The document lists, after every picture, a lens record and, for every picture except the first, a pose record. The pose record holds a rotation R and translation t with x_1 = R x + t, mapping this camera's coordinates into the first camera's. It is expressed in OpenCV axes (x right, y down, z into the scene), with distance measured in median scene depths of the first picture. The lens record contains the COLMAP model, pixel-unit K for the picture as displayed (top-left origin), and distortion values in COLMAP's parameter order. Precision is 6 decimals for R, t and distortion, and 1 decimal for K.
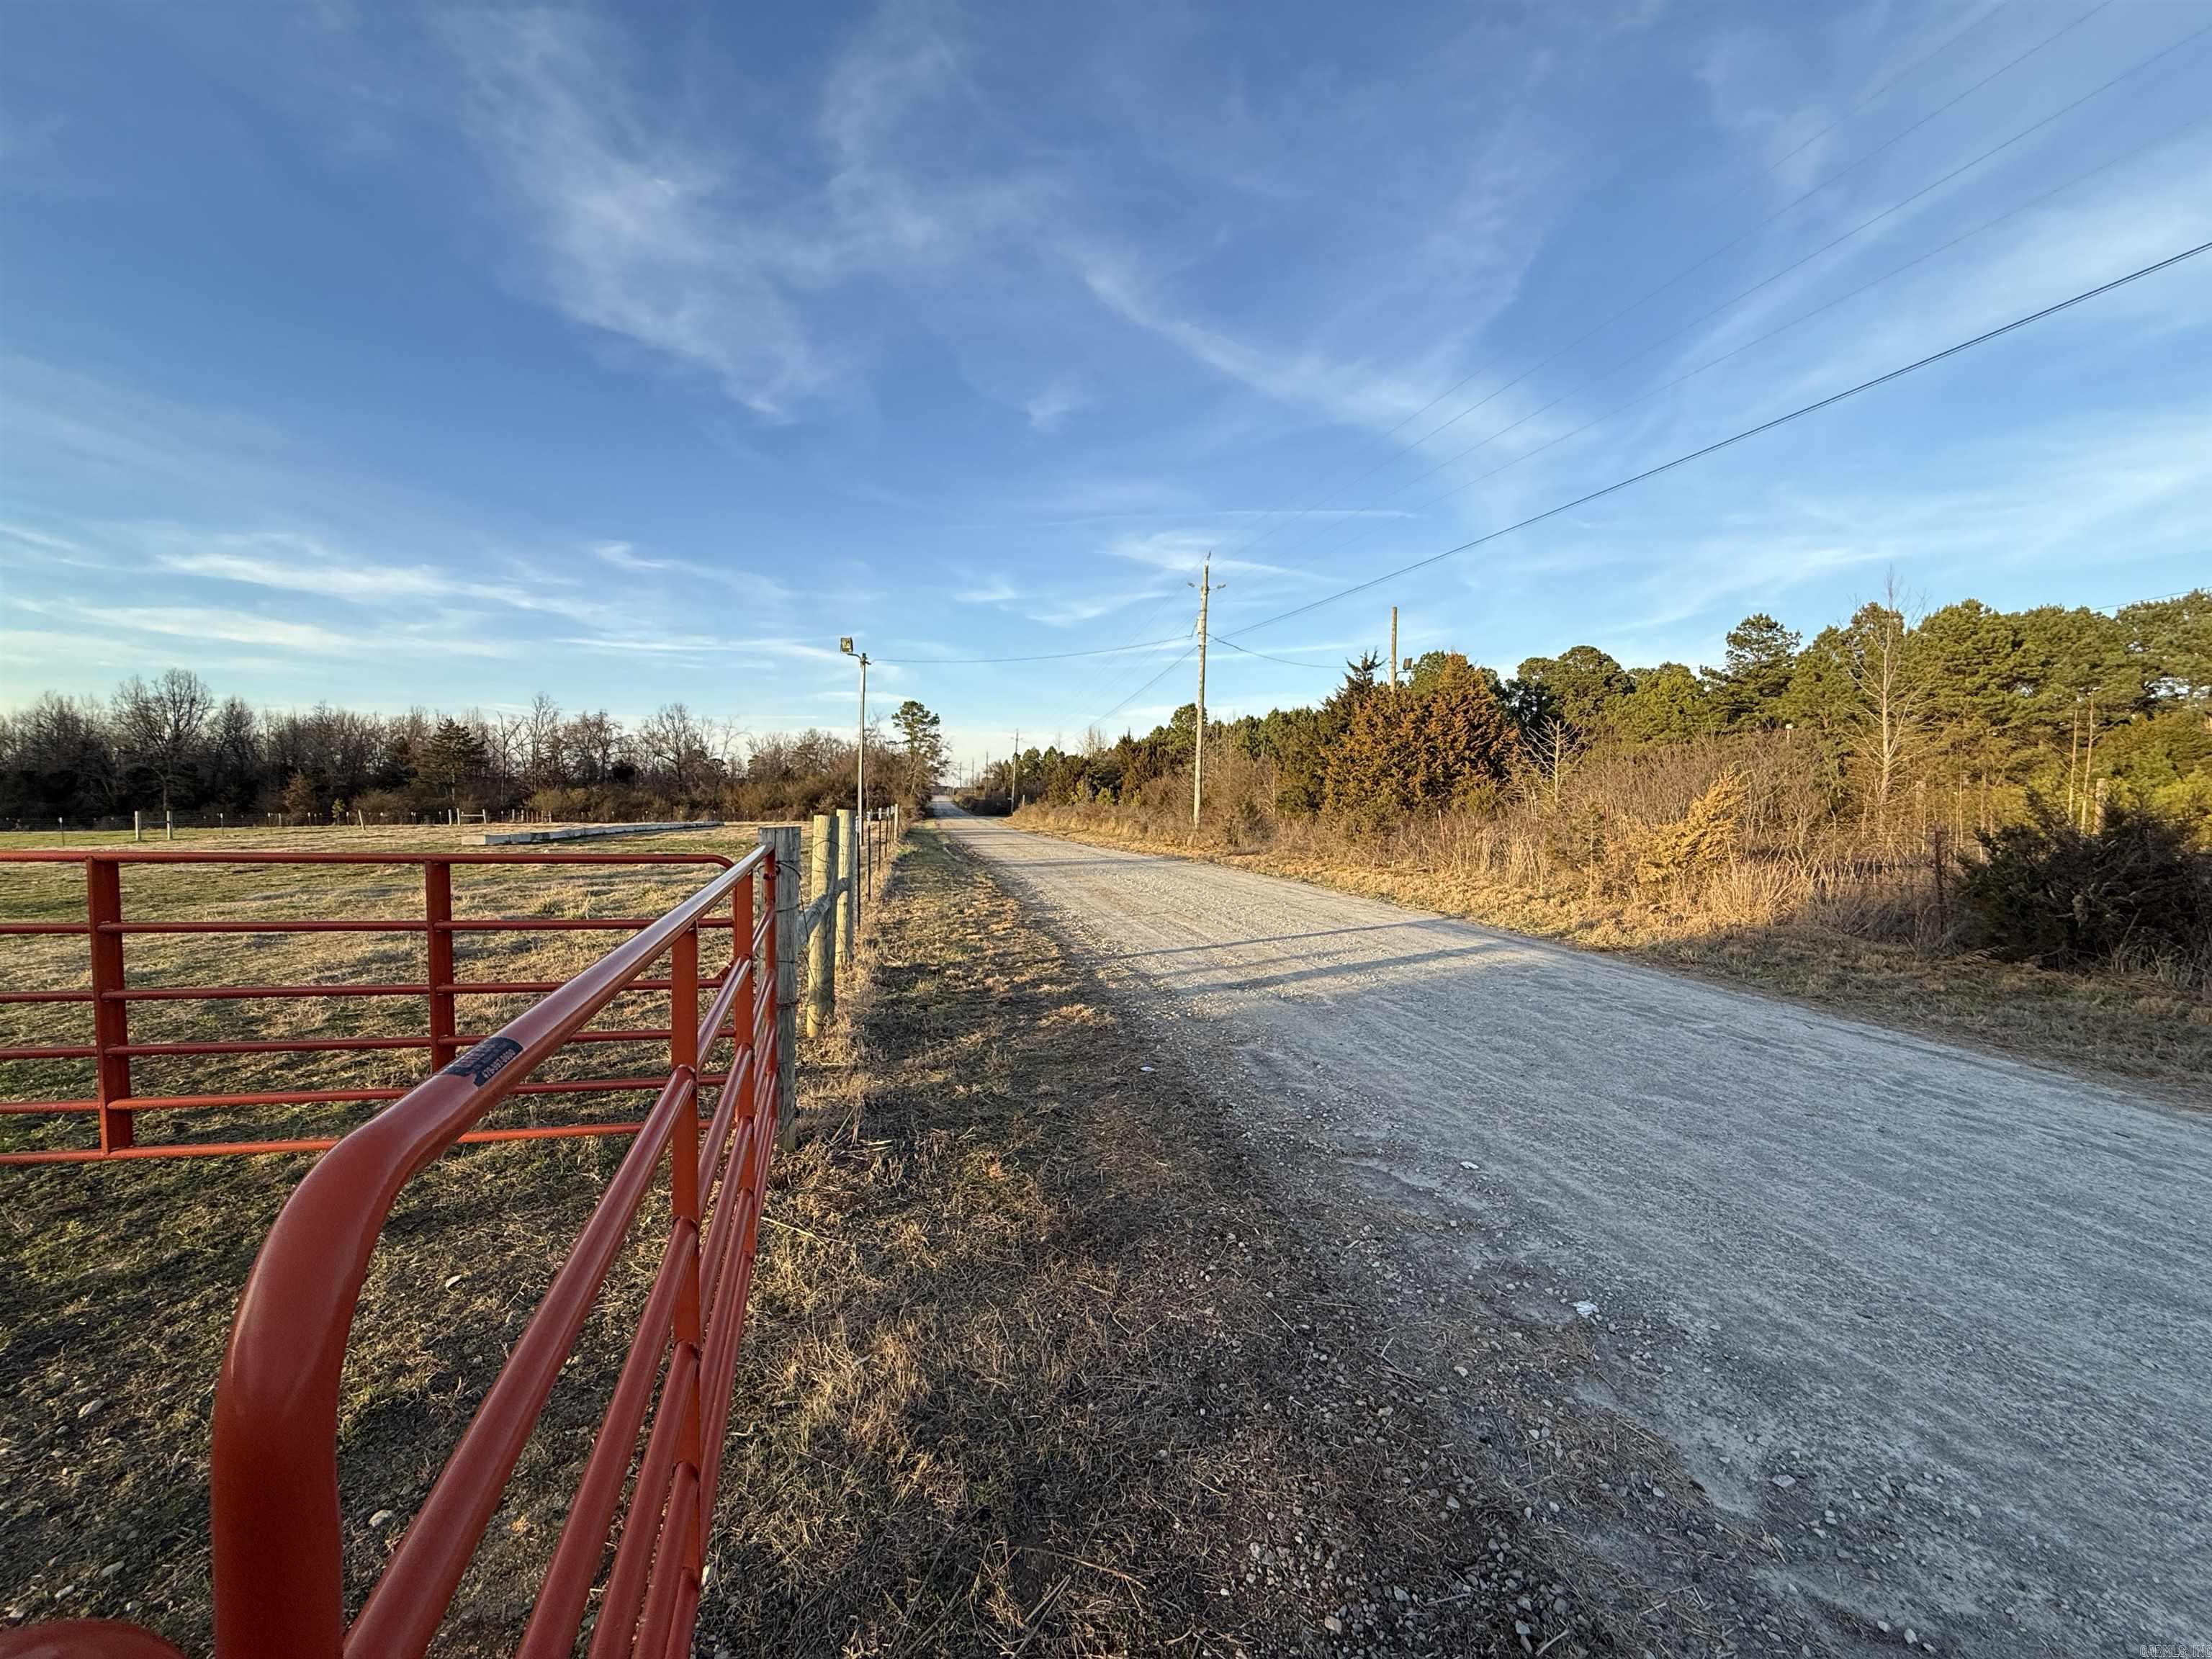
lens RADIAL K [[874.2, 0, 1110.5], [0, 874.2, 833.4], [0, 0, 1]] dist [-0.007310, 0.000776]
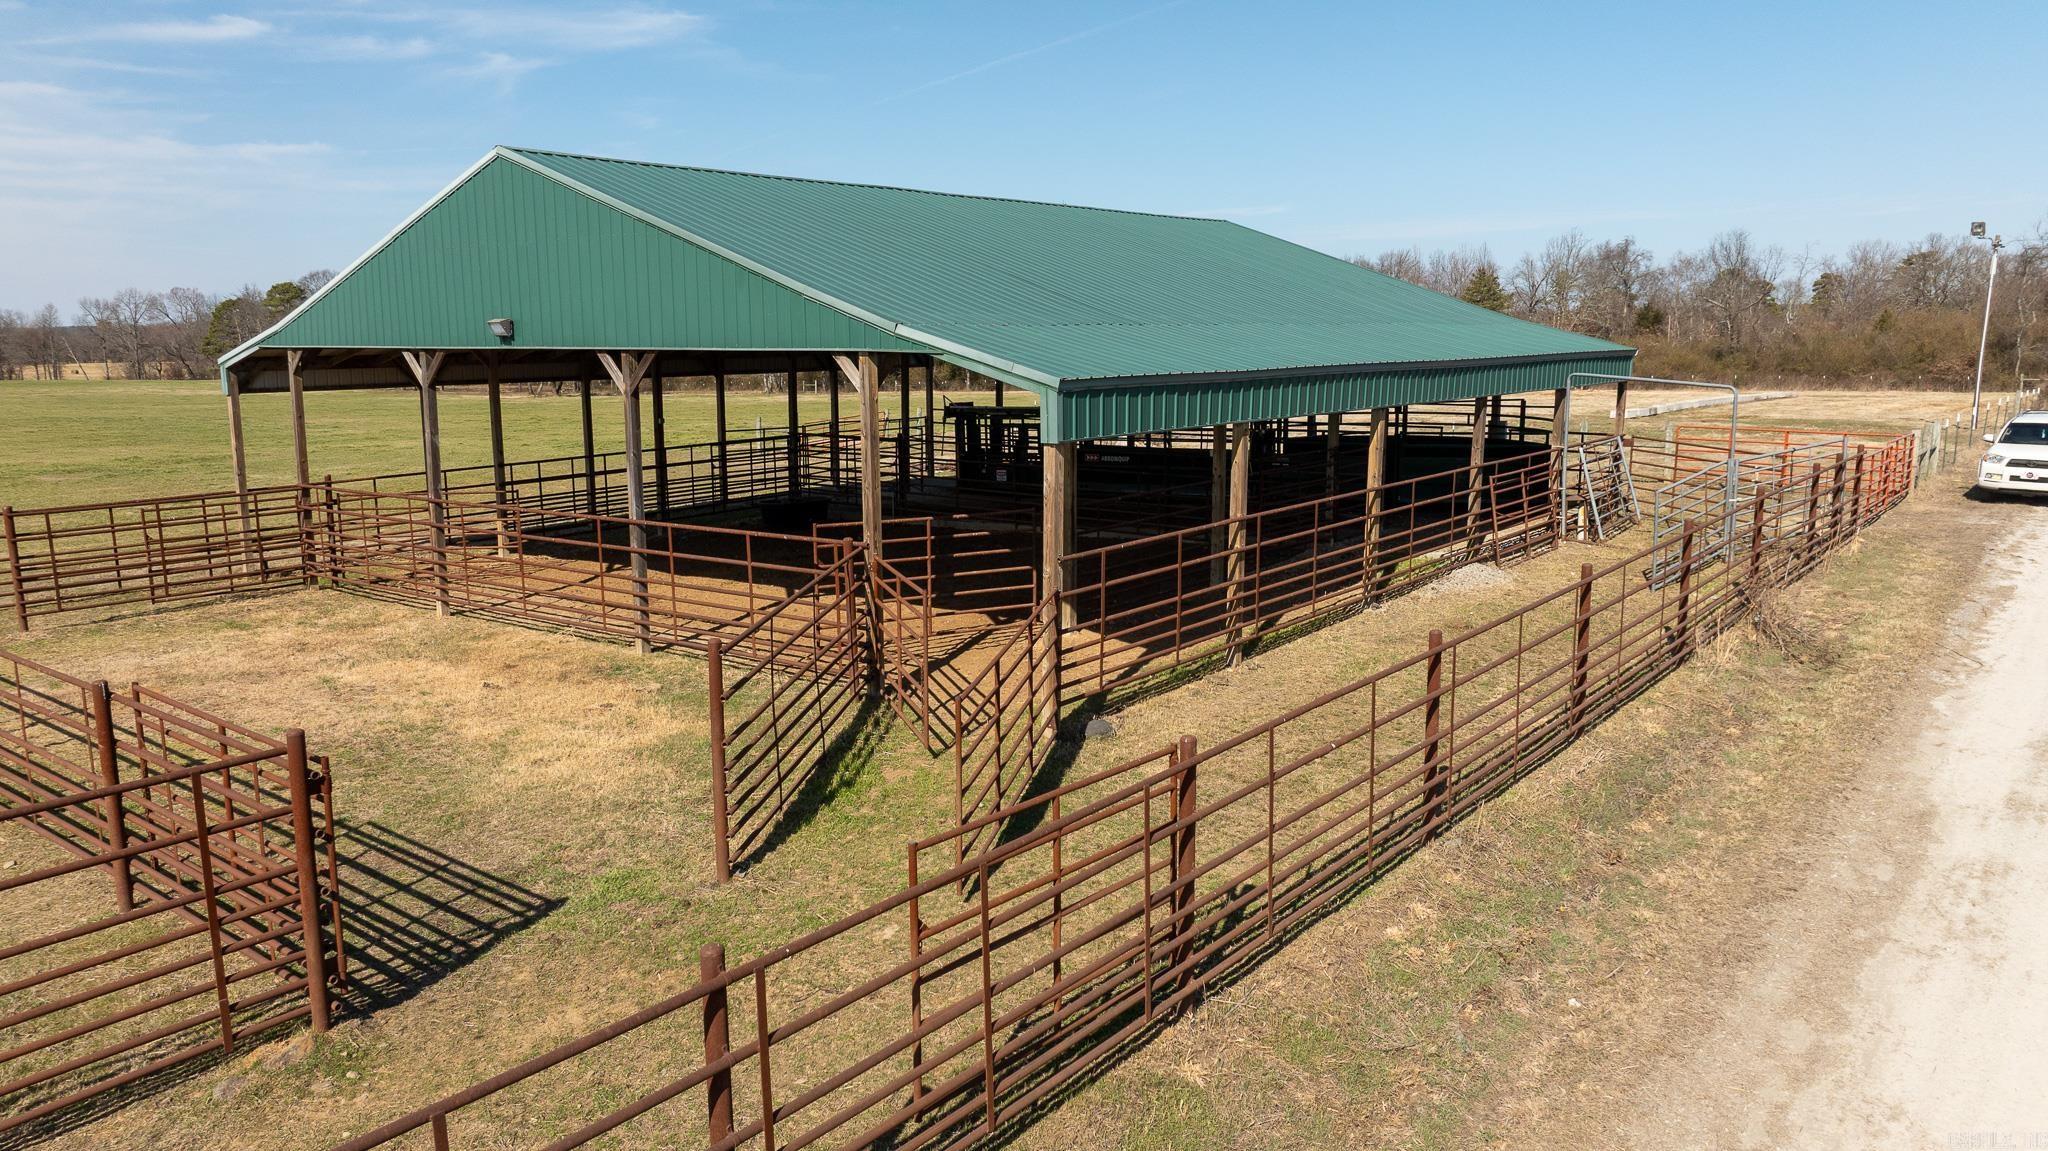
lens RADIAL K [[1454.0, 0, 1013.1], [0, 1454.0, 577.4], [0, 0, 1]] dist [-0.044978, 0.024343]
pose [[0.630205, 0.108782, -0.768771, 0.085400], [-0.010519, 0.991242, 0.131639, -0.007612], [0.776358, -0.074873, 0.625830, -0.255182]]
